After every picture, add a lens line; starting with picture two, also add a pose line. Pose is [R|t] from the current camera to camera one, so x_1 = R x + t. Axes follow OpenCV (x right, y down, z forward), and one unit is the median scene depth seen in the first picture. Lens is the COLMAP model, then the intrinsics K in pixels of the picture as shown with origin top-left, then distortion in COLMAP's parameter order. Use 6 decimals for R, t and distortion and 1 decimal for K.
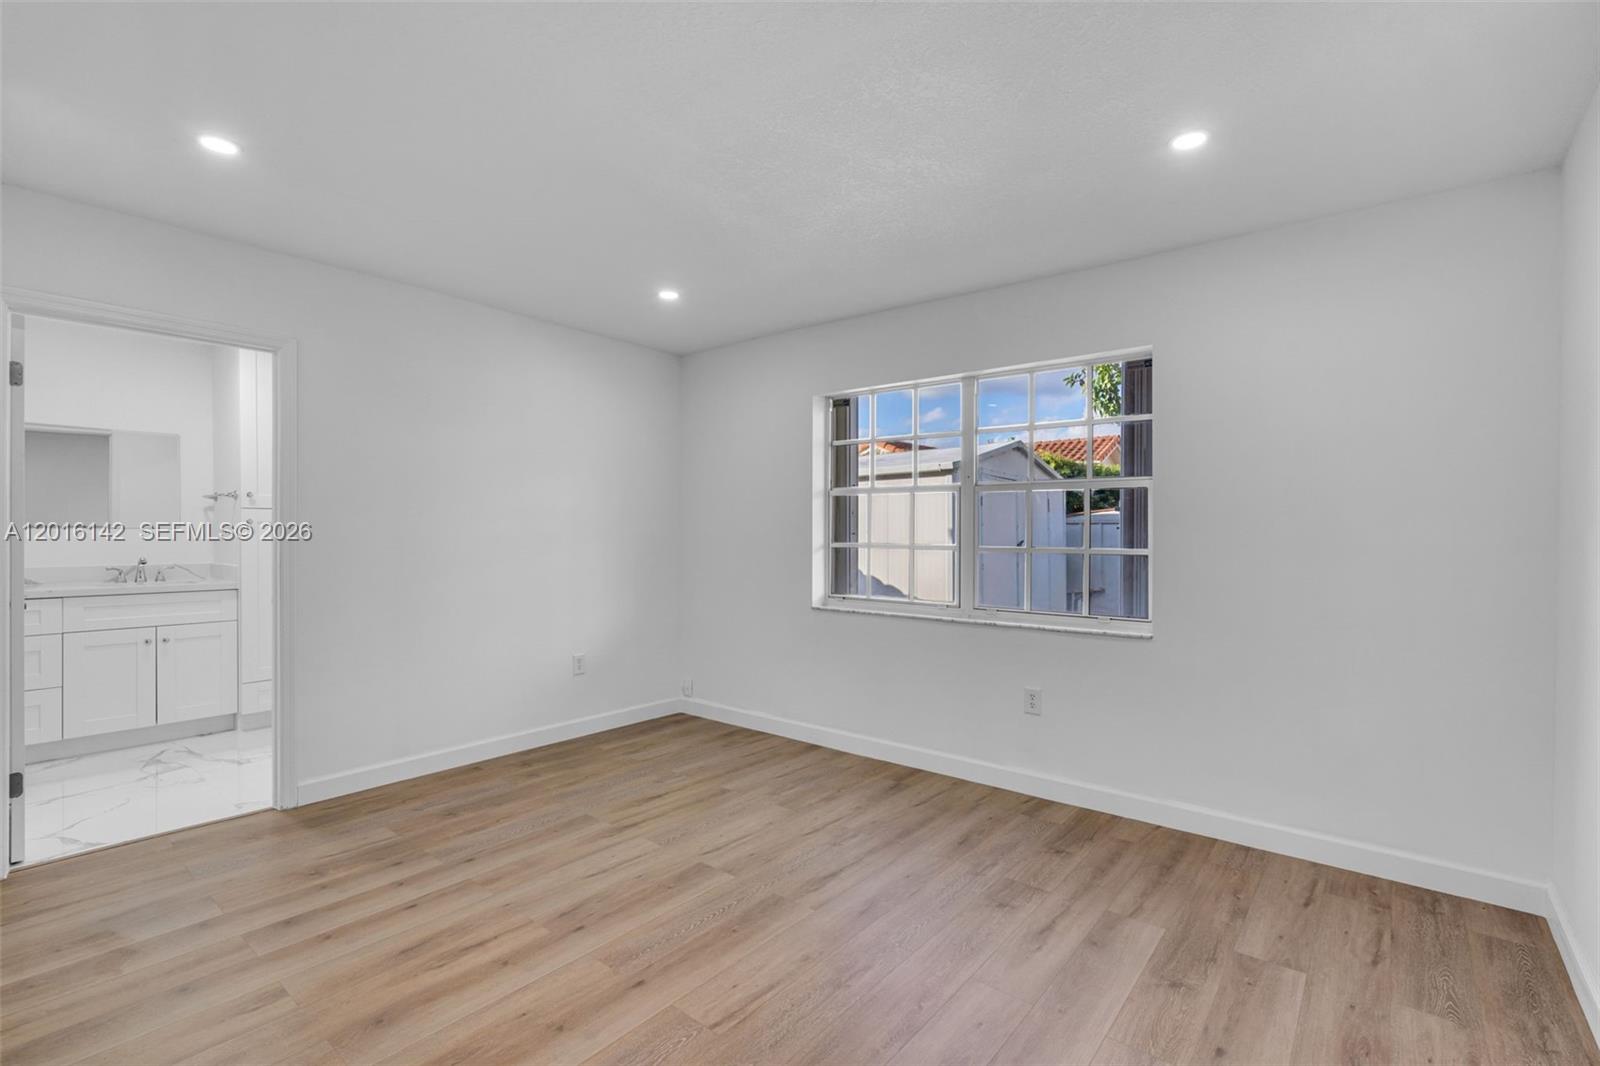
lens RADIAL K [[734.4, 0, 798.0], [0, 734.4, 536.1], [0, 0, 1]] dist [-0.005176, -0.000101]
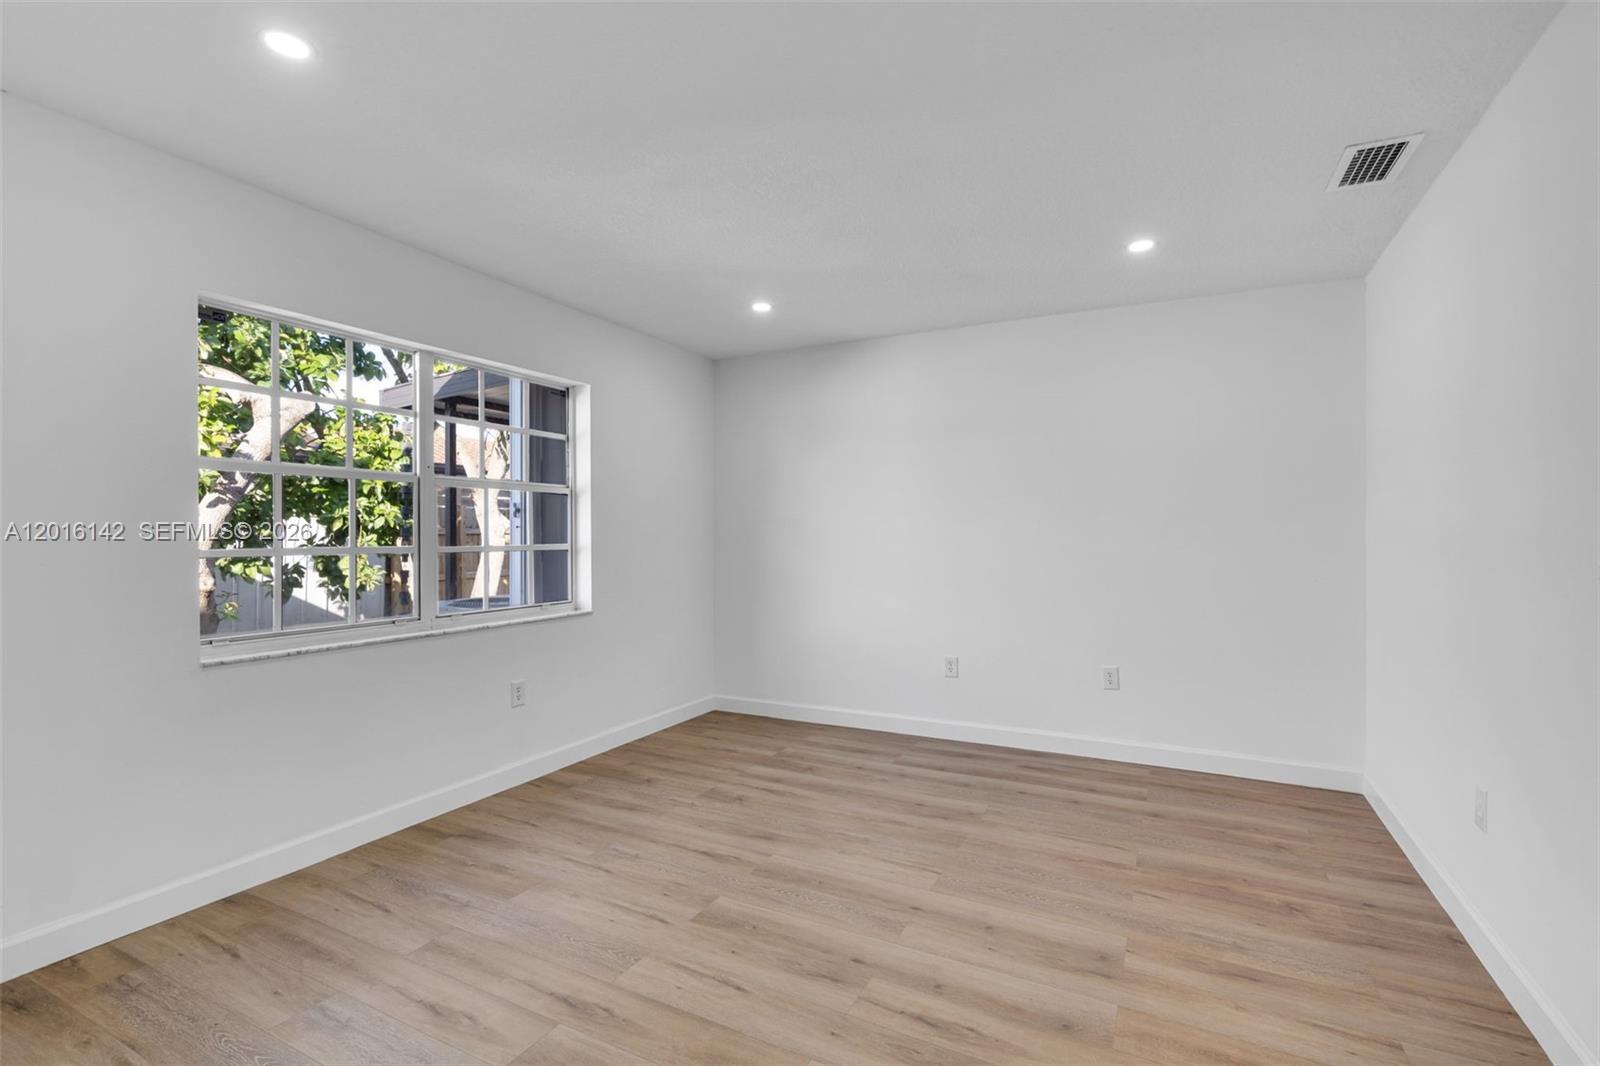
lens RADIAL K [[734.4, 0, 798.4], [0, 734.4, 529.7], [0, 0, 1]] dist [-0.005176, -0.000101]
pose [[-0.206374, -0.002748, 0.978469, -0.869671], [0.005368, 0.999978, 0.003940, -0.010128], [-0.978458, 0.006066, -0.206355, 0.922040]]
